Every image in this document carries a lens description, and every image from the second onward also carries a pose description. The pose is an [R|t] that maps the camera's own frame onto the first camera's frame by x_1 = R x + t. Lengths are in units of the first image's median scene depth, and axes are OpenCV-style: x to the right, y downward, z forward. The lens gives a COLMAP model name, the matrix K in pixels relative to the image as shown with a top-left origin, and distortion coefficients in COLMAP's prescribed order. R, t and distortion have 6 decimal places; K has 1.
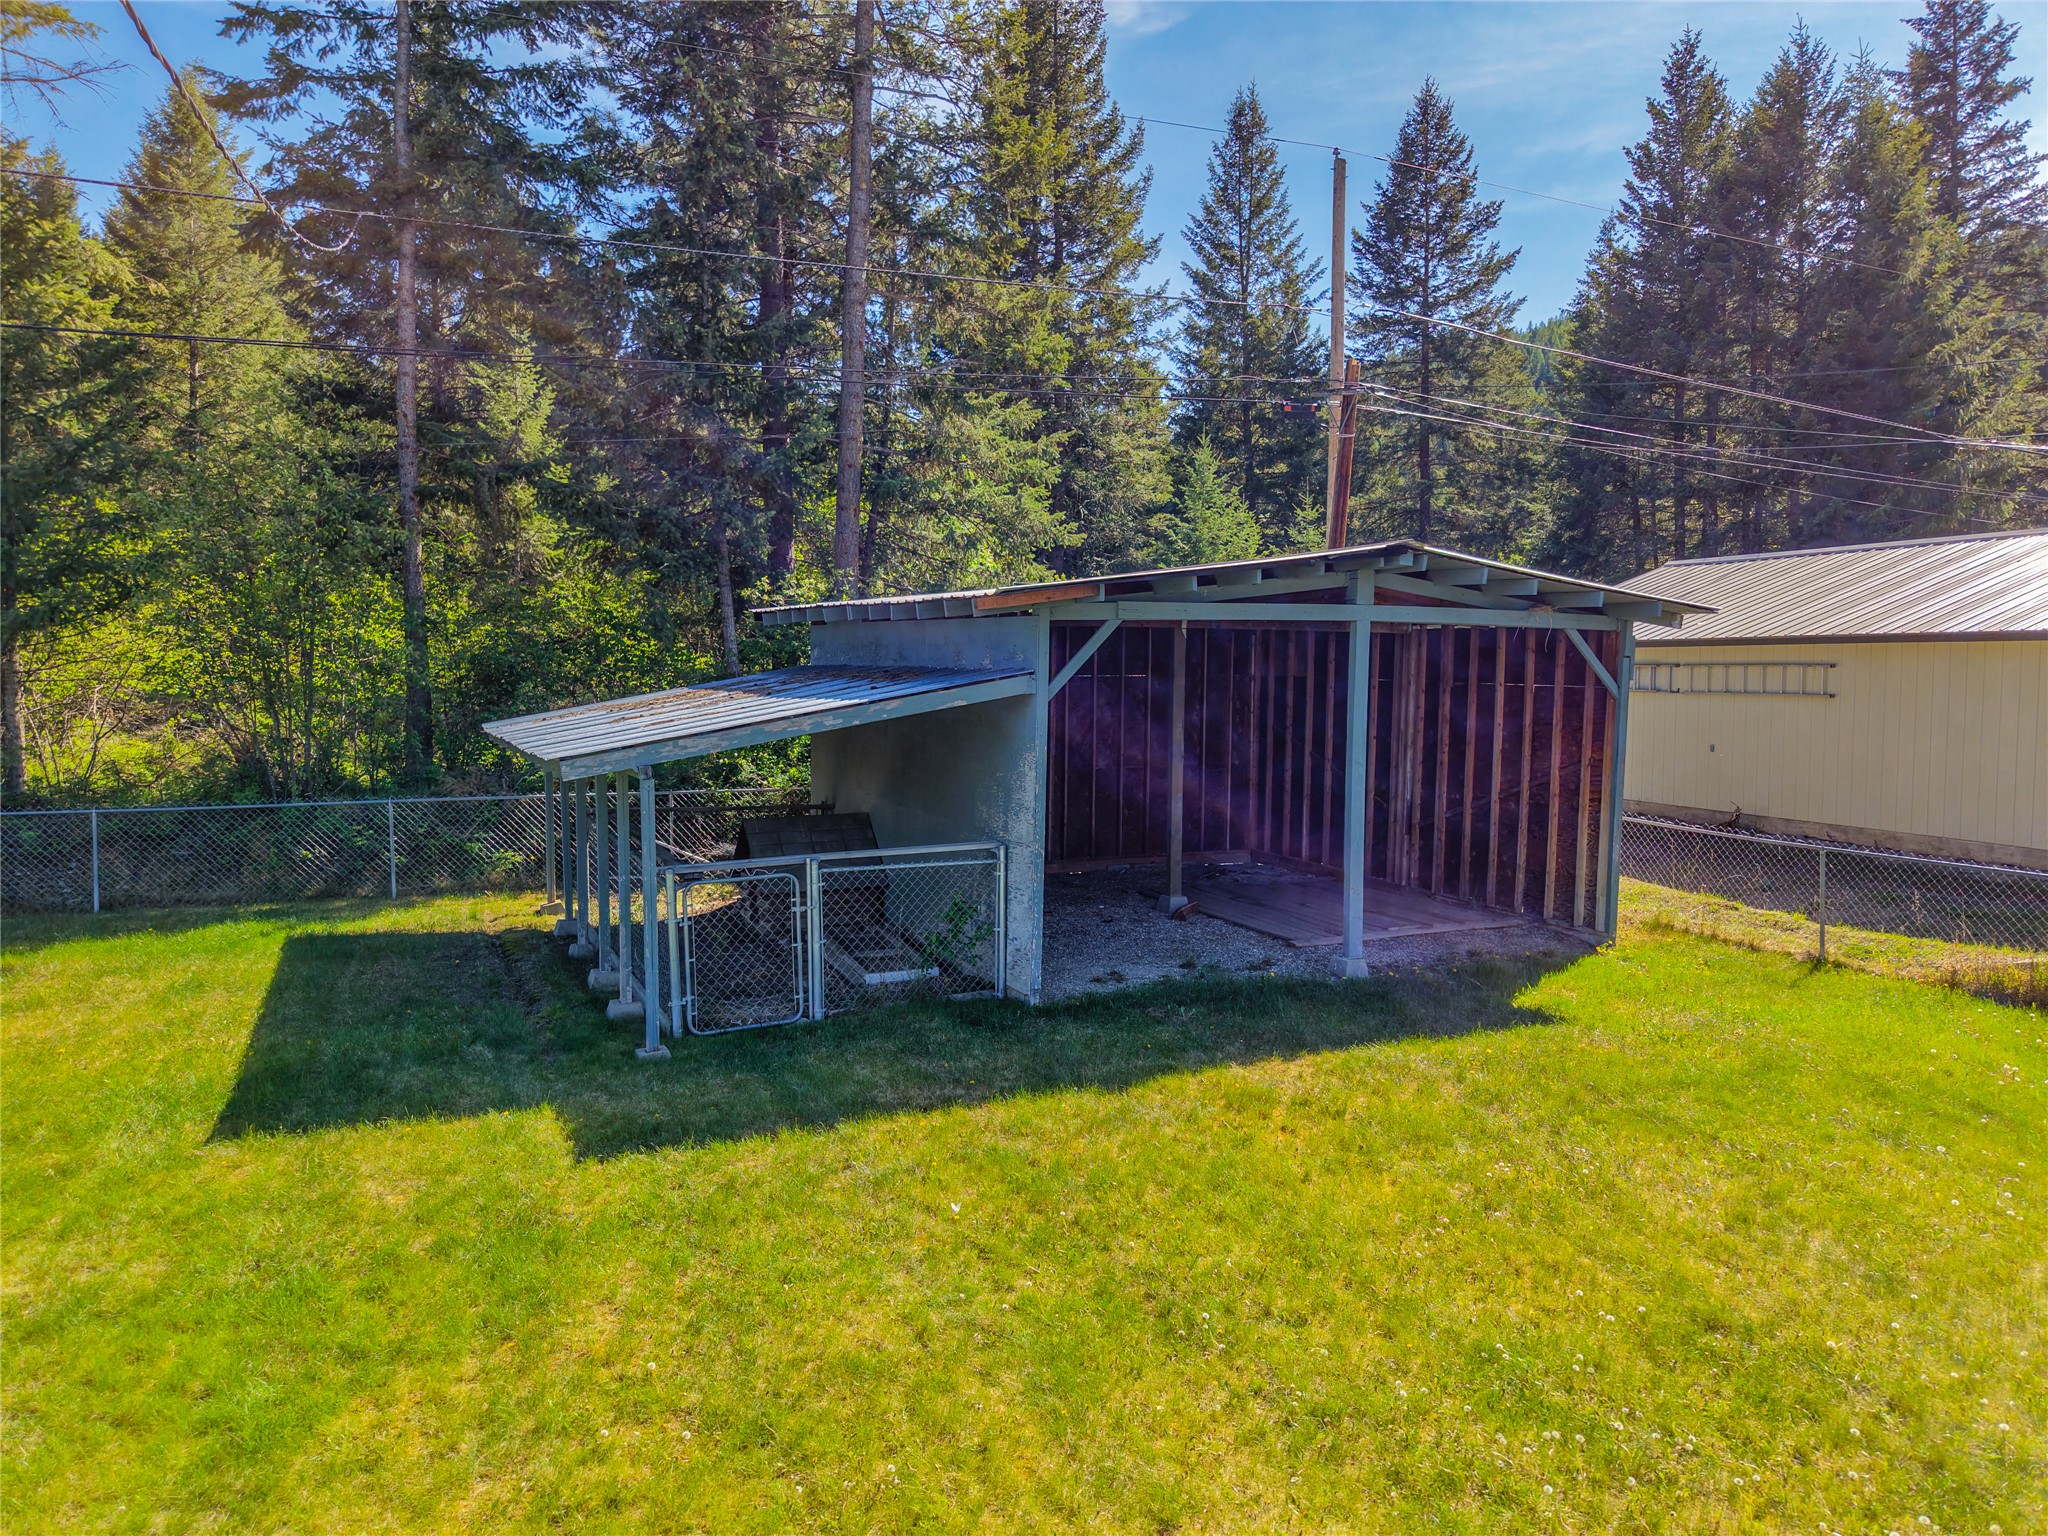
lens RADIAL K [[1422.0, 0, 1025.4], [0, 1422.0, 771.7], [0, 0, 1]] dist [-0.001334, -0.000108]
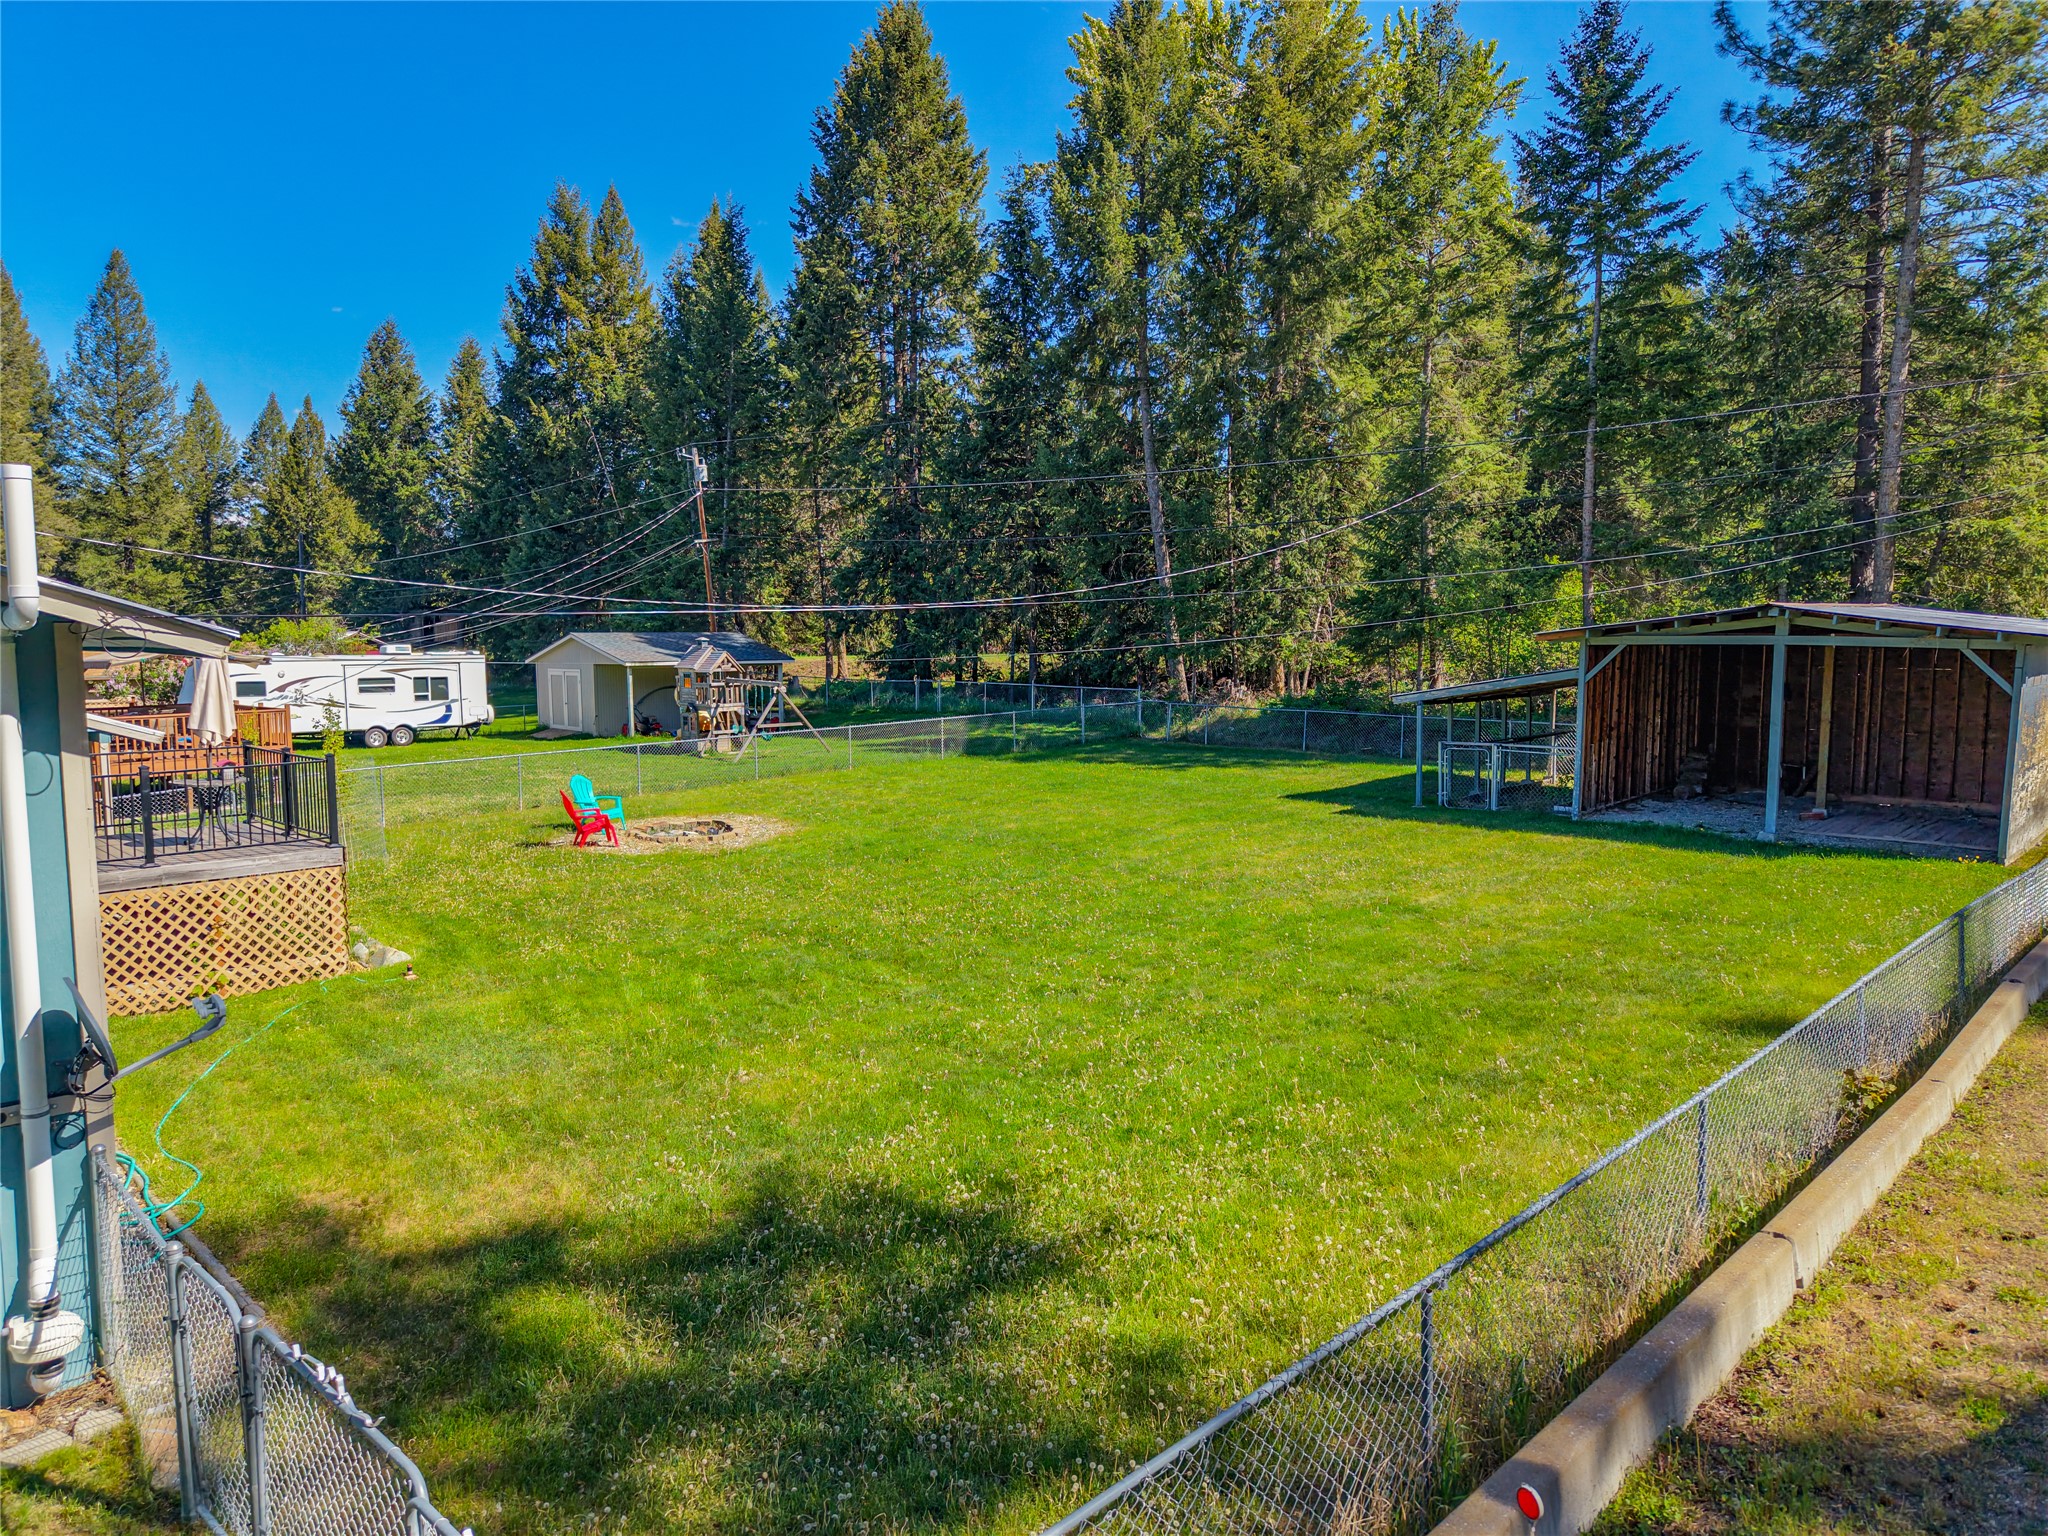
lens RADIAL K [[1422.0, 0, 1025.0], [0, 1422.0, 771.2], [0, 0, 1]] dist [-0.001334, -0.000108]
pose [[0.386821, 0.091294, -0.917625, 1.493909], [-0.080629, 0.994625, 0.064965, 0.013323], [0.918623, 0.048857, 0.392102, -0.551412]]
